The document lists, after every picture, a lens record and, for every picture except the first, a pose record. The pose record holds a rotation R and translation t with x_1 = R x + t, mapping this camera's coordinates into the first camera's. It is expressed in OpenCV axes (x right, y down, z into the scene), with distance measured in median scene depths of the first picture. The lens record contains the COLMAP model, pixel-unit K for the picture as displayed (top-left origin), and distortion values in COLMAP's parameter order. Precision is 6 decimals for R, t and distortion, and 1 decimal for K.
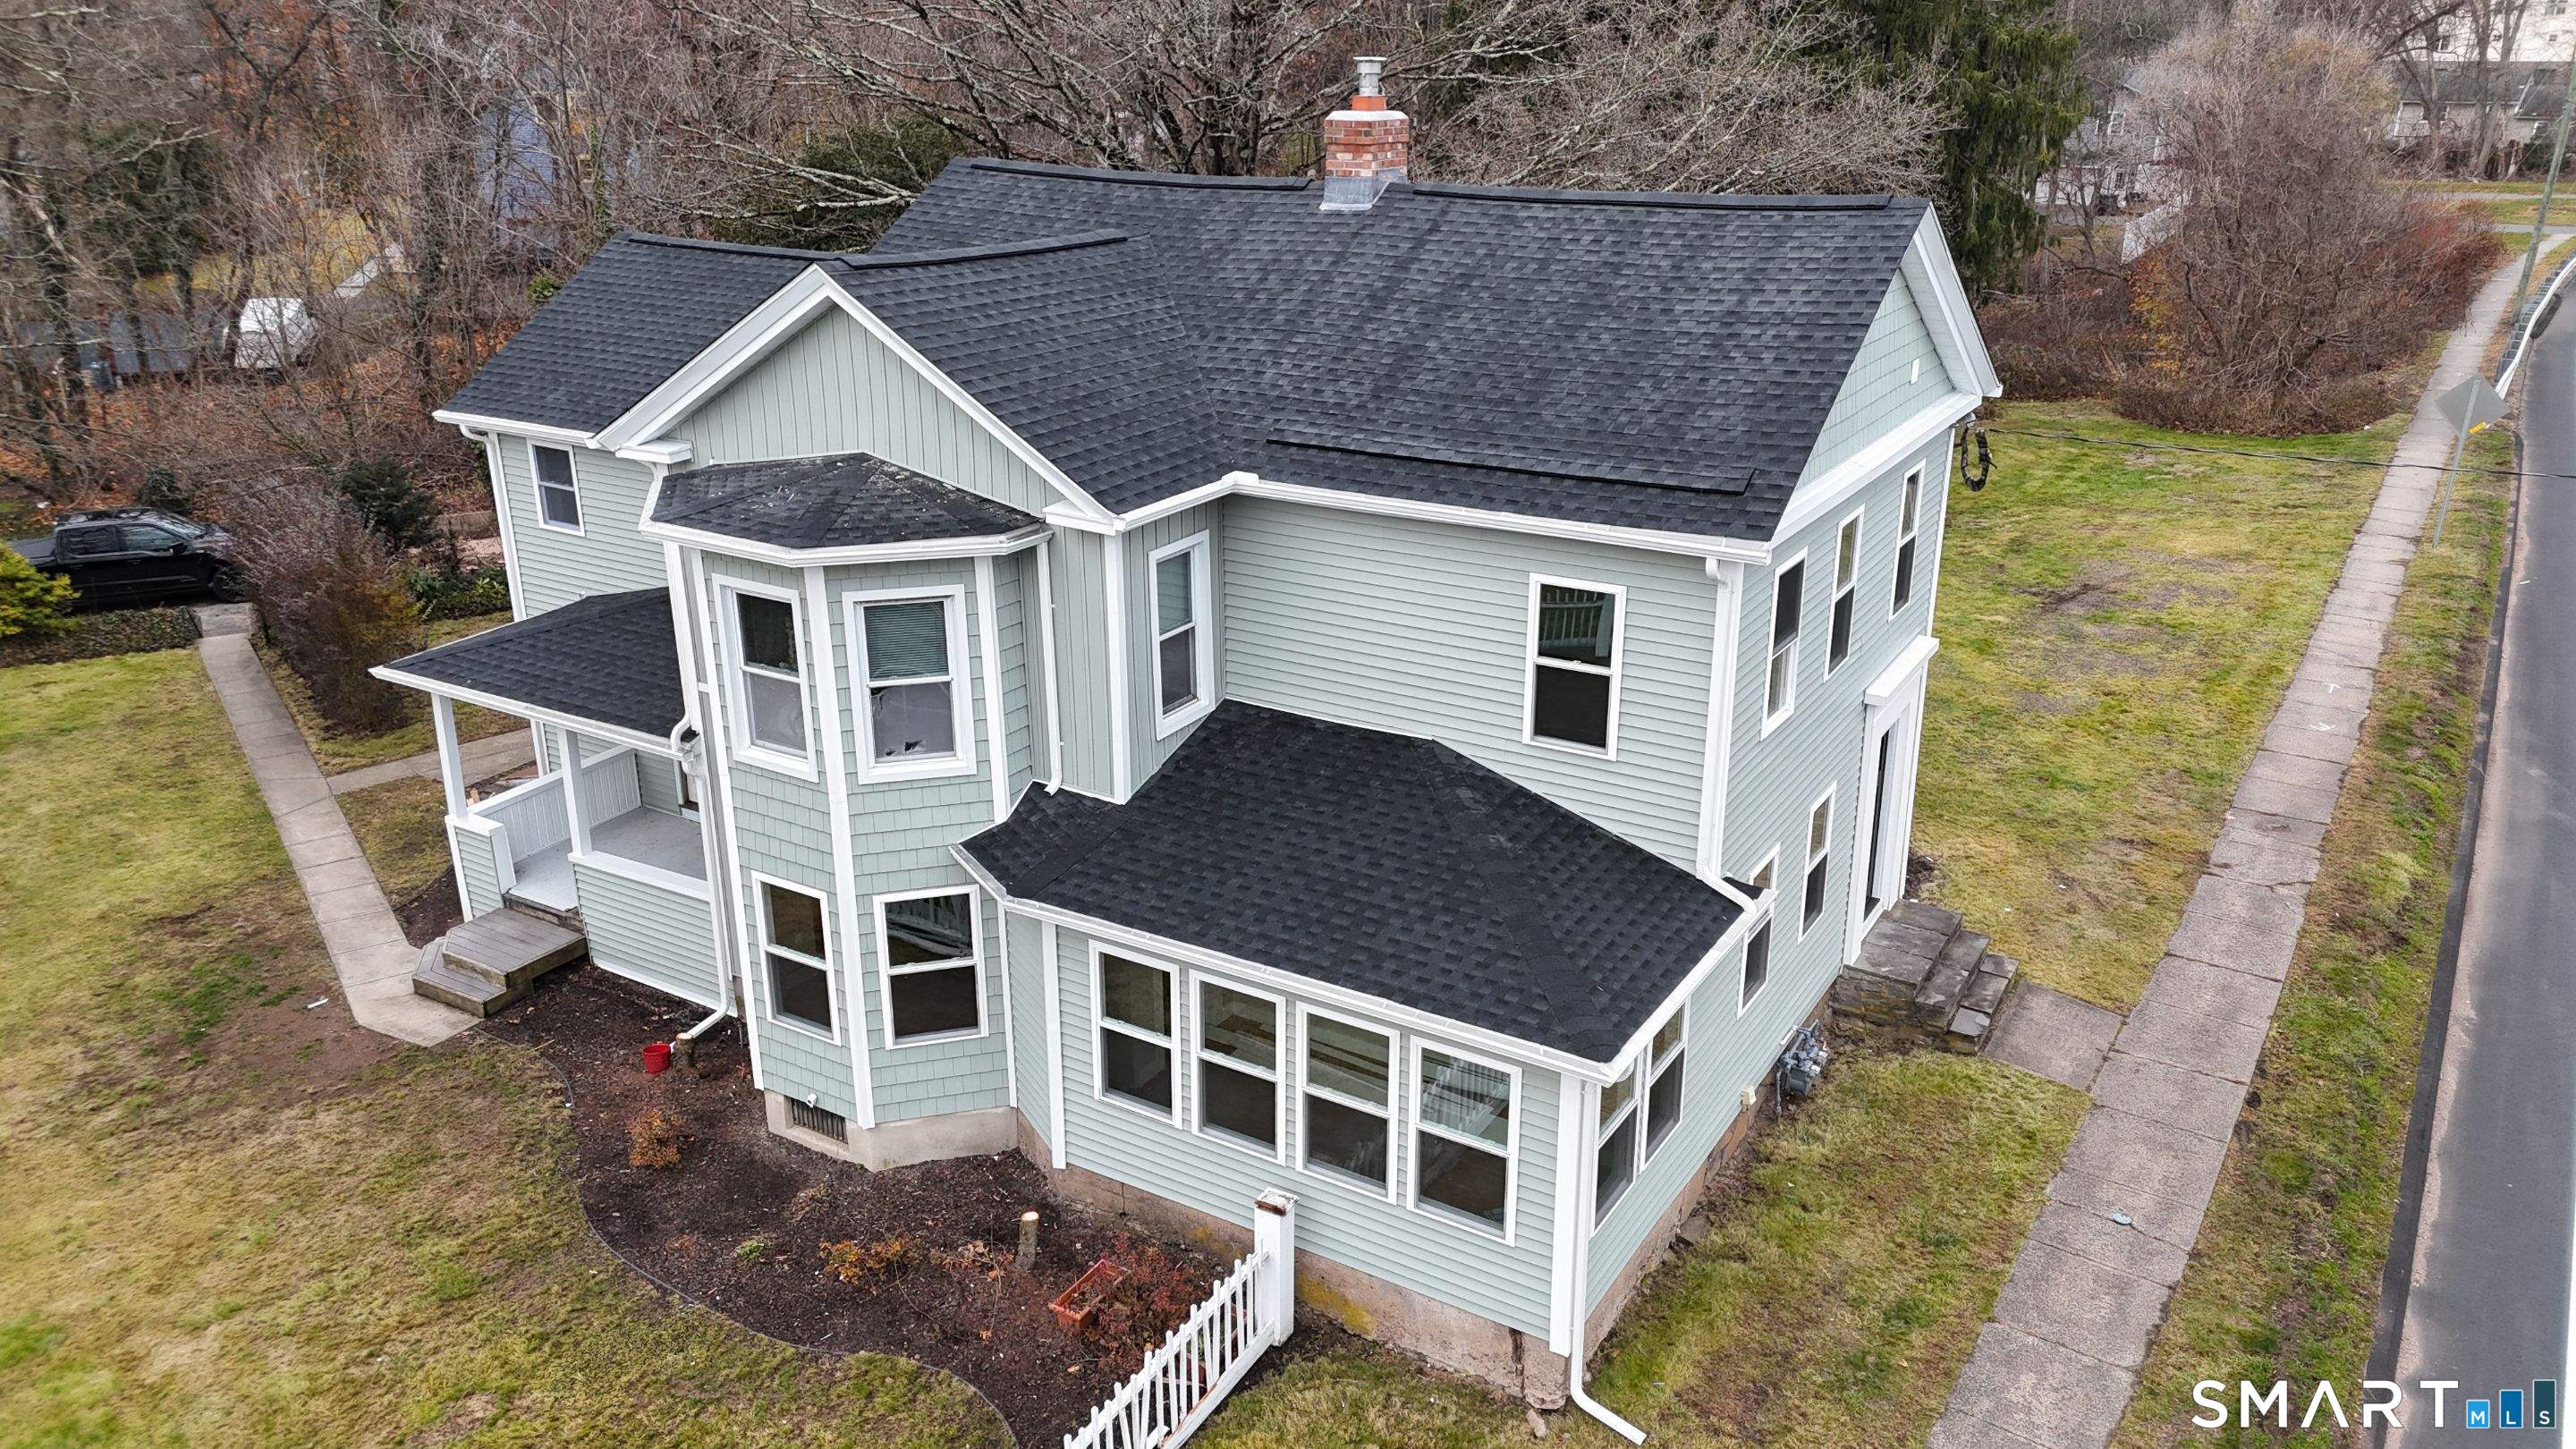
lens RADIAL K [[1883.7, 0, 1286.4], [0, 1883.7, 721.1], [0, 0, 1]] dist [0.053672, 0.000362]
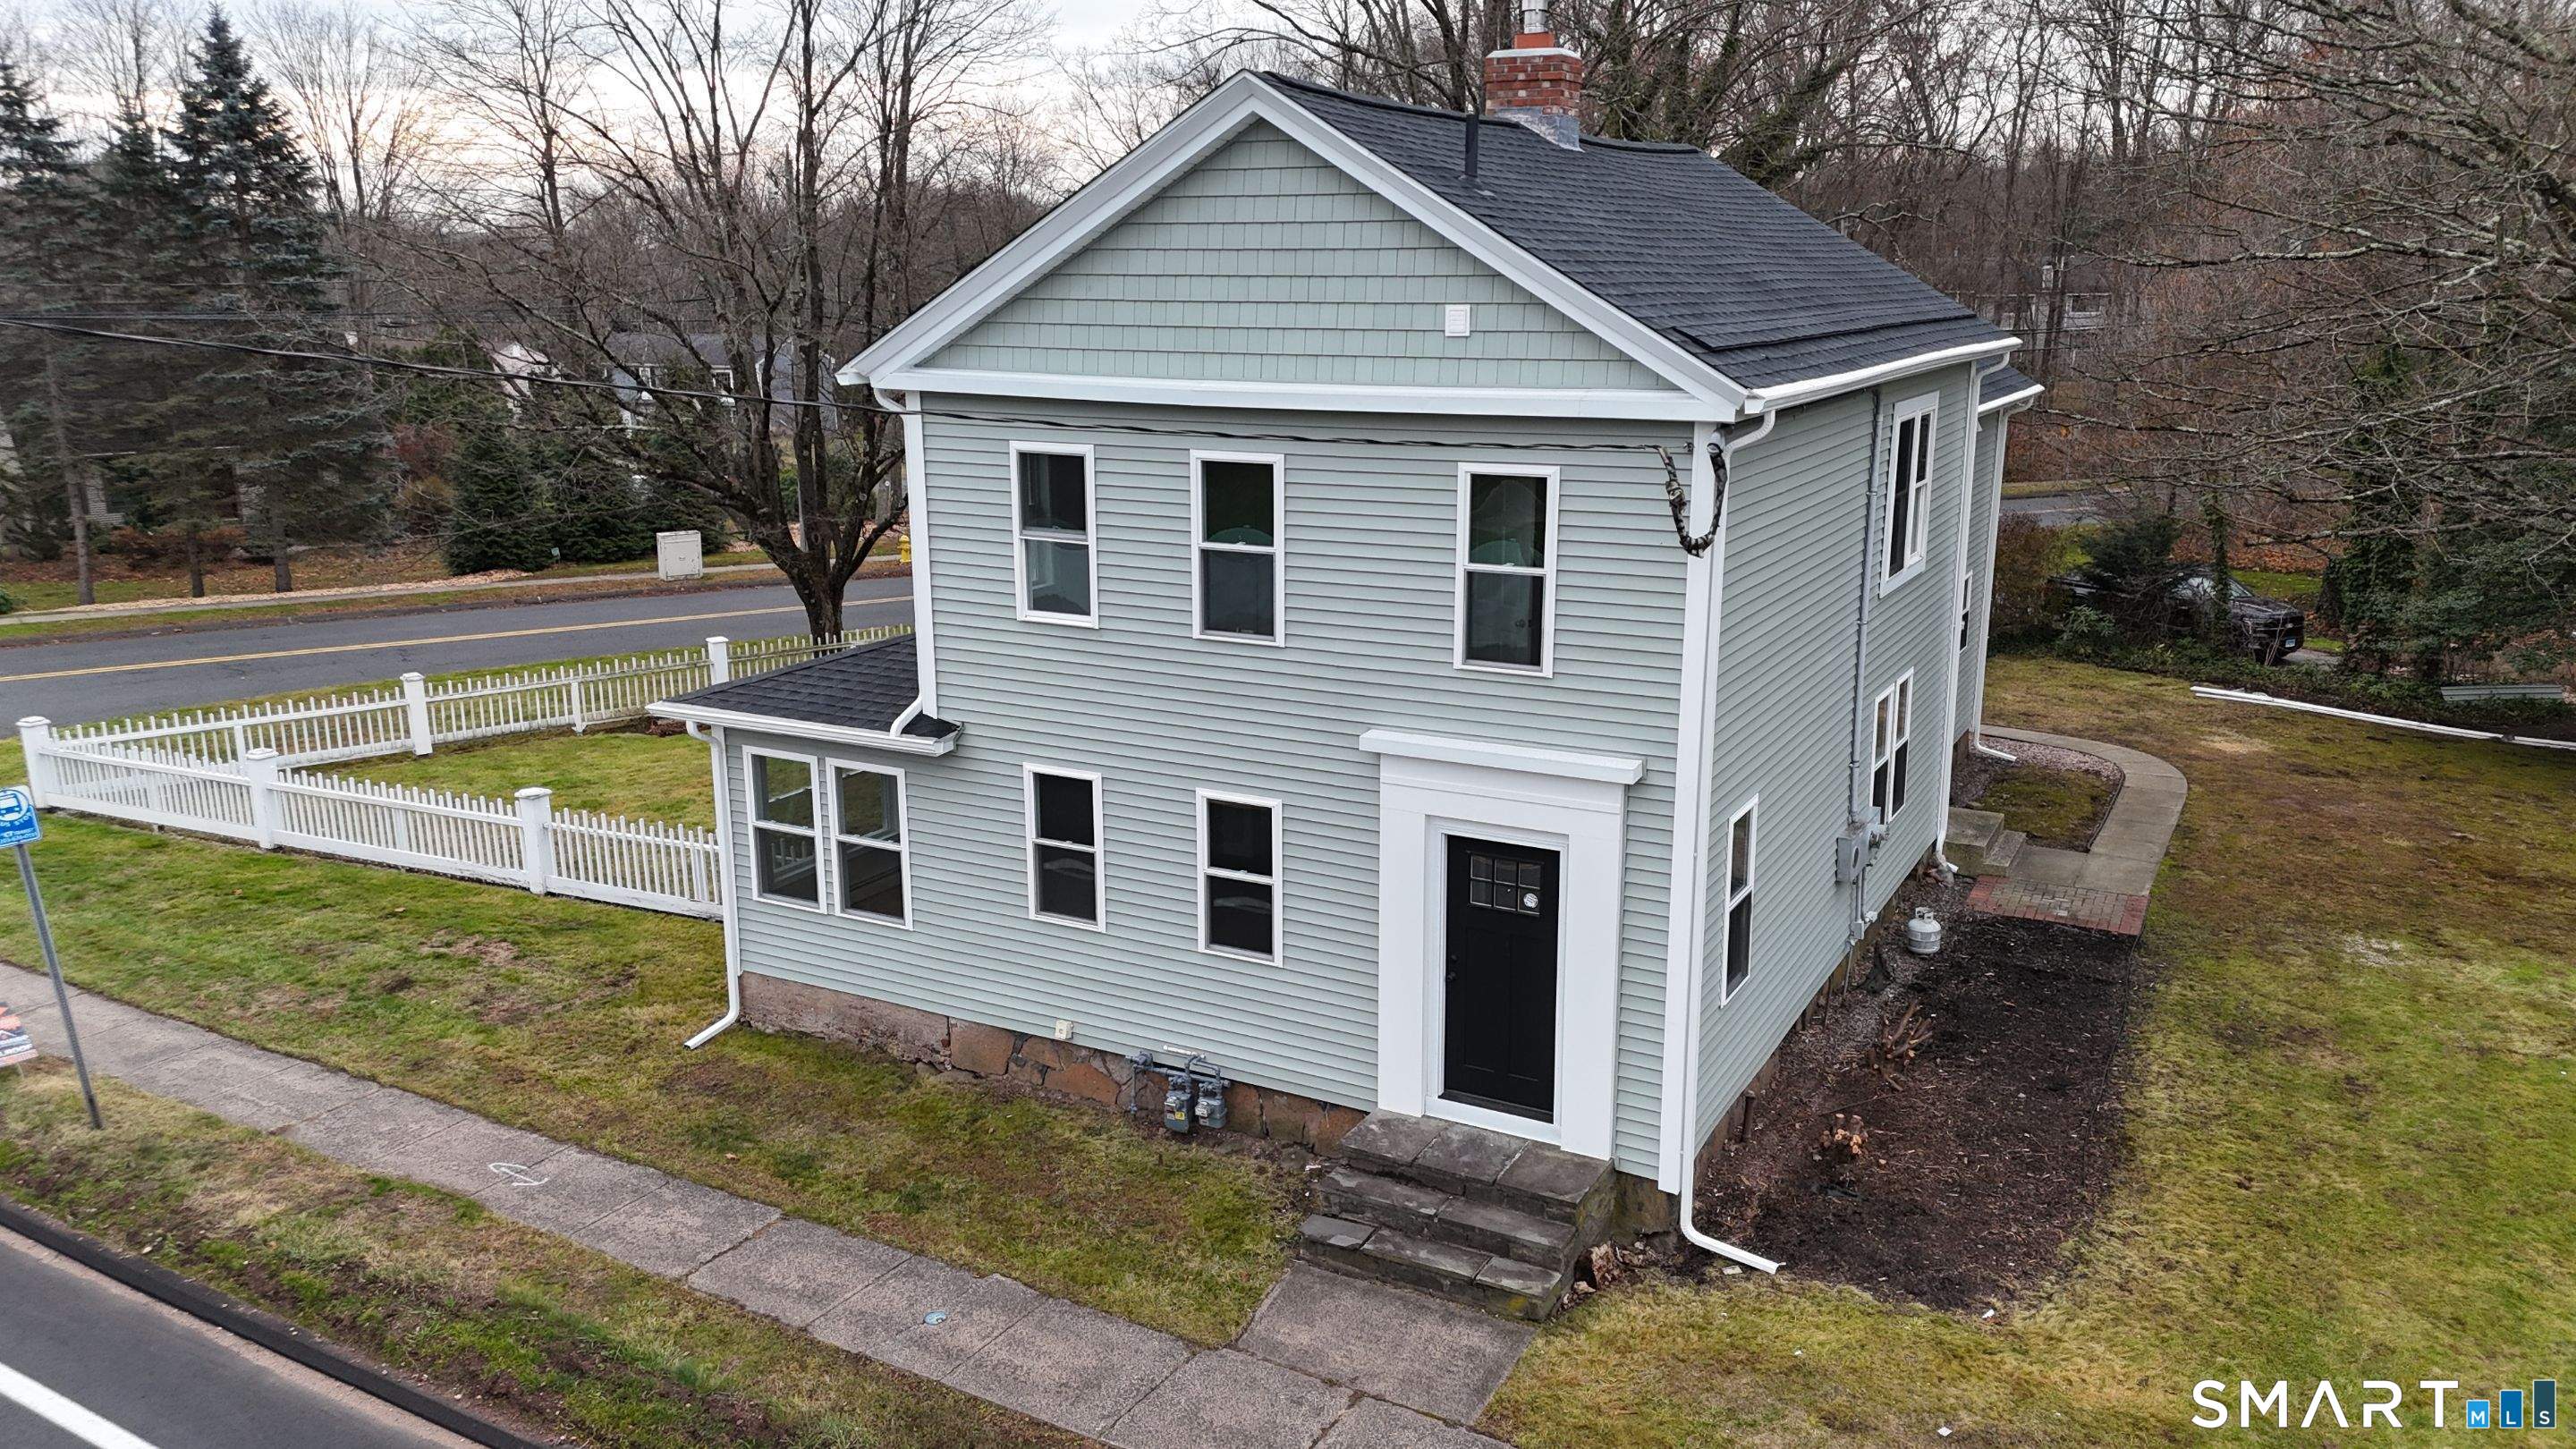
lens RADIAL K [[1883.7, 0, 1301.4], [0, 1883.7, 729.0], [0, 0, 1]] dist [0.053672, 0.000362]
pose [[0.054895, 0.238674, -0.969547, 1.059447], [-0.343500, 0.916258, 0.206107, -0.165417], [0.937547, 0.321725, 0.132282, 0.879187]]
